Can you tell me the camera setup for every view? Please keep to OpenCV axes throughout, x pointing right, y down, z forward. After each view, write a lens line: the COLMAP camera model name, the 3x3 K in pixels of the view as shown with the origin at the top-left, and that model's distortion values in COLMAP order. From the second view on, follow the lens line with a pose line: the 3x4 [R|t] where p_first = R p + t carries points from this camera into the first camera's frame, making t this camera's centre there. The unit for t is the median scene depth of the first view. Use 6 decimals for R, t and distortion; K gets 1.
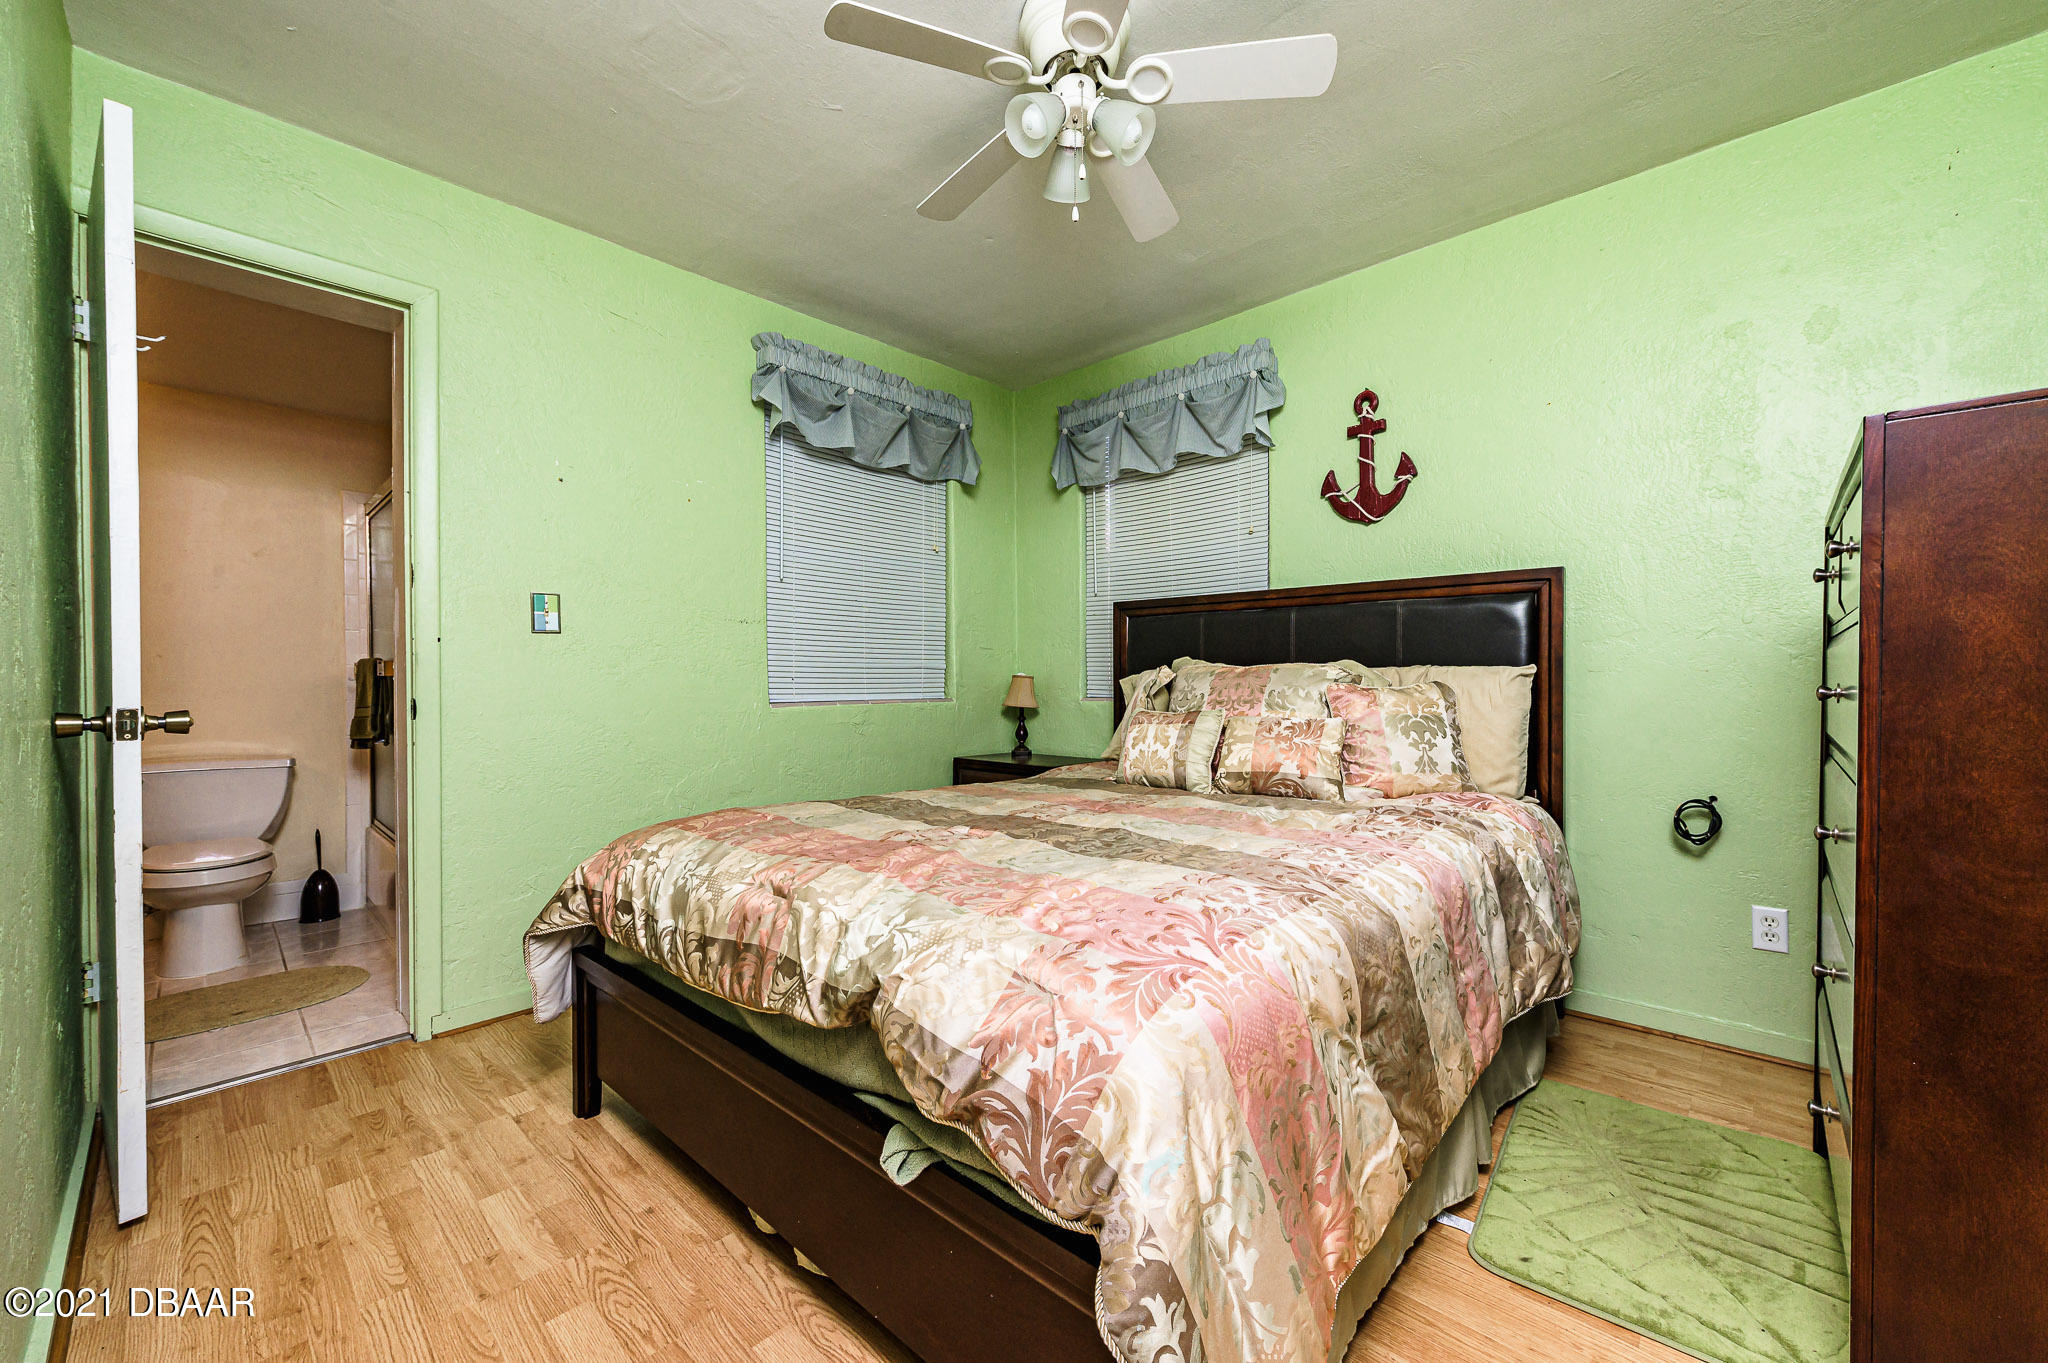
lens RADIAL K [[804.6, 0, 1033.6], [0, 804.6, 682.1], [0, 0, 1]] dist [0.001676, 0.000287]
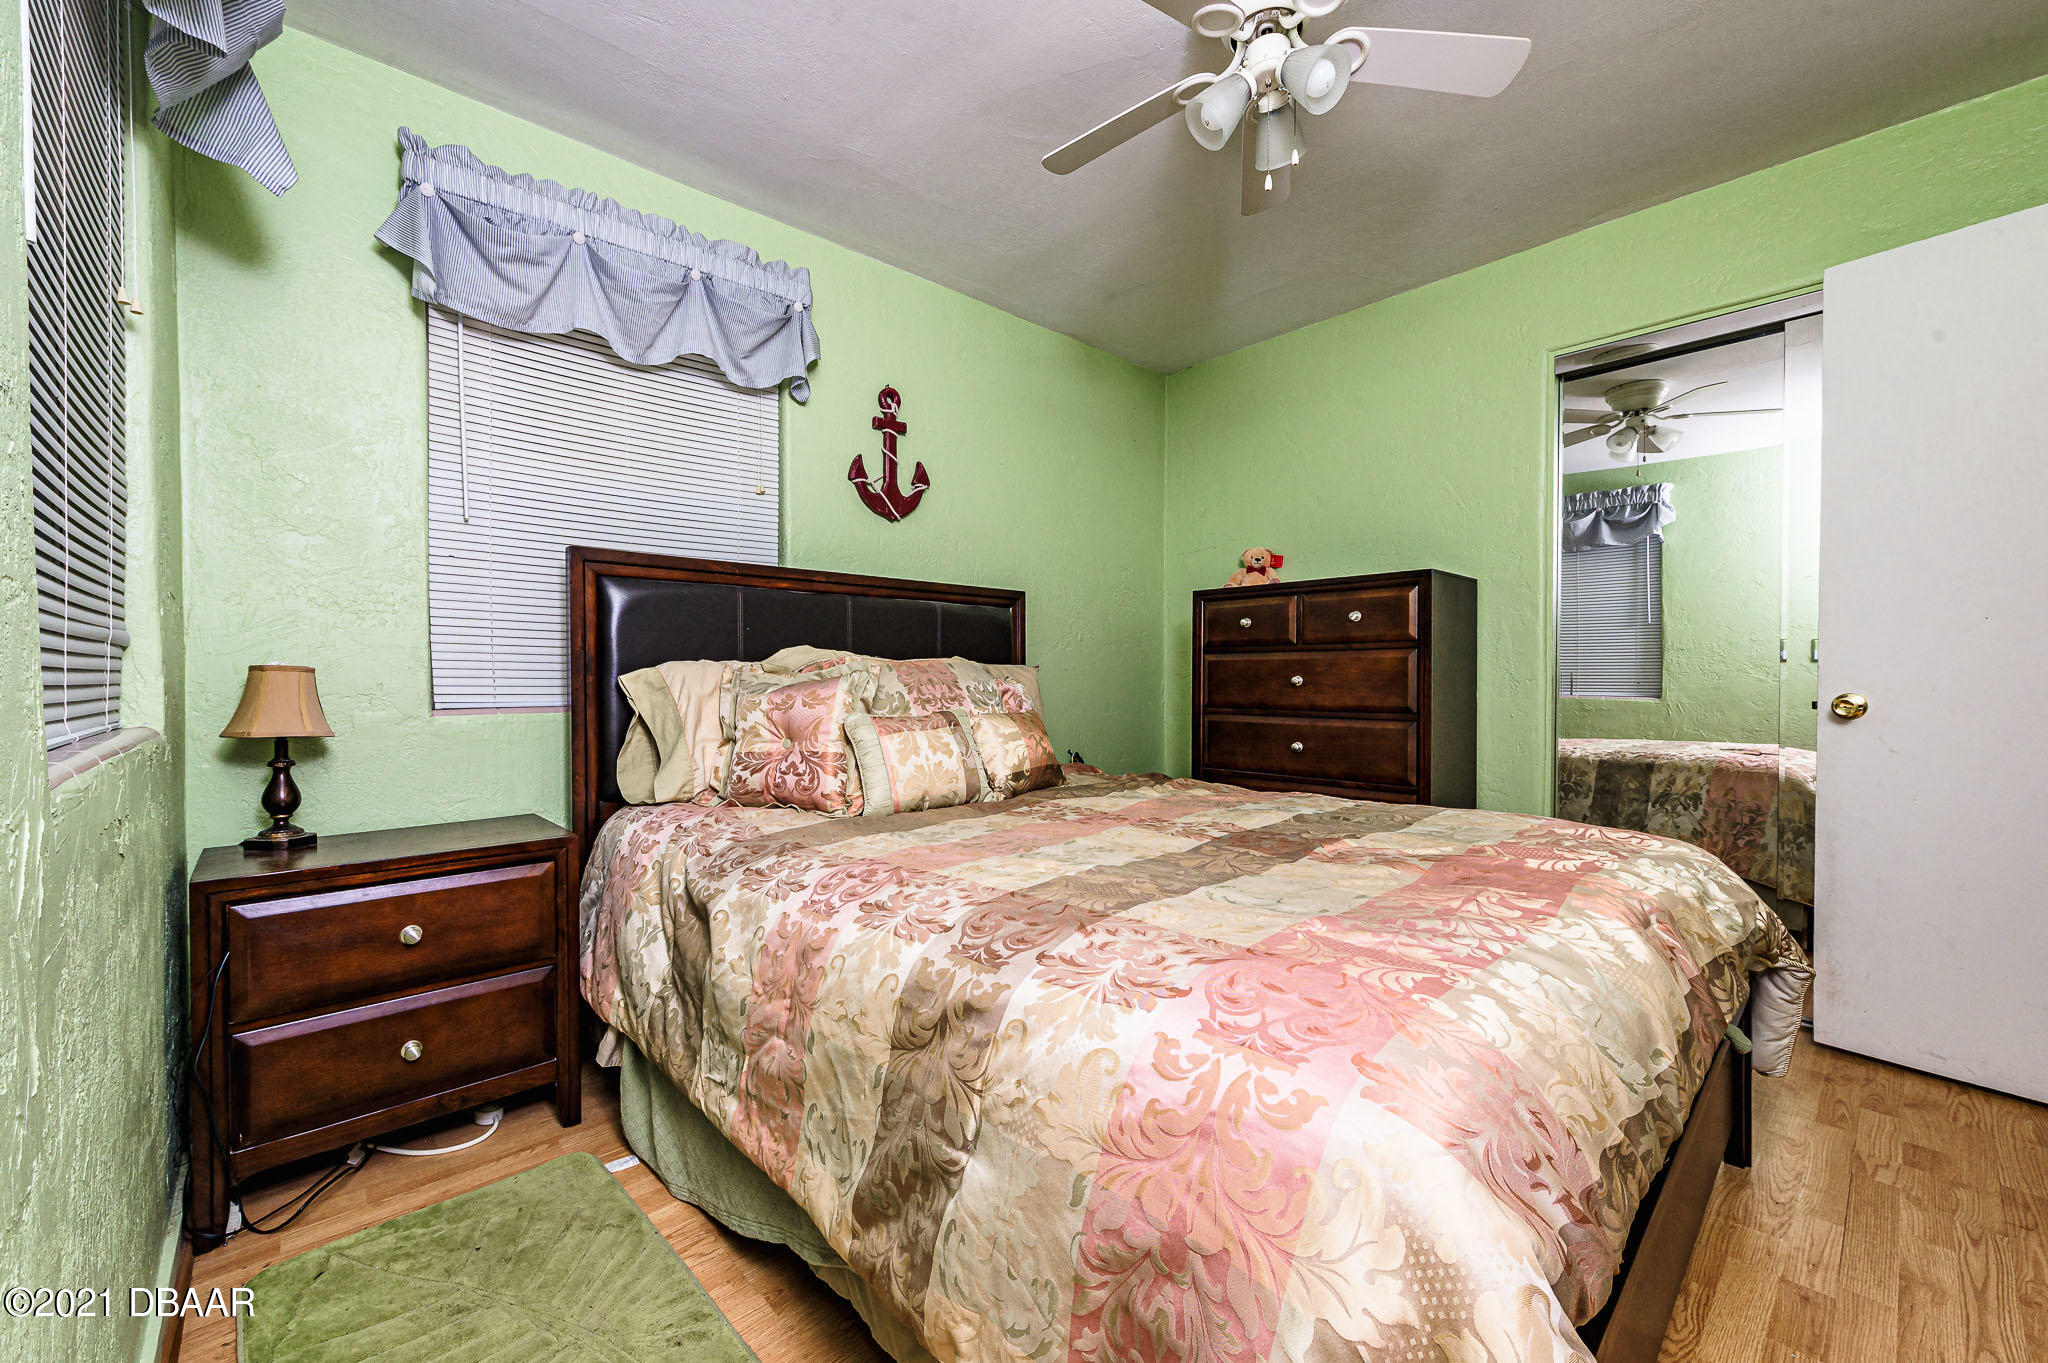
lens RADIAL K [[804.6, 0, 1034.5], [0, 804.6, 684.7], [0, 0, 1]] dist [0.001676, 0.000287]
pose [[0.082007, -0.012411, 0.996554, -0.562922], [0.002828, 0.999921, 0.012220, -0.003300], [-0.996628, 0.001816, 0.082036, 0.725291]]
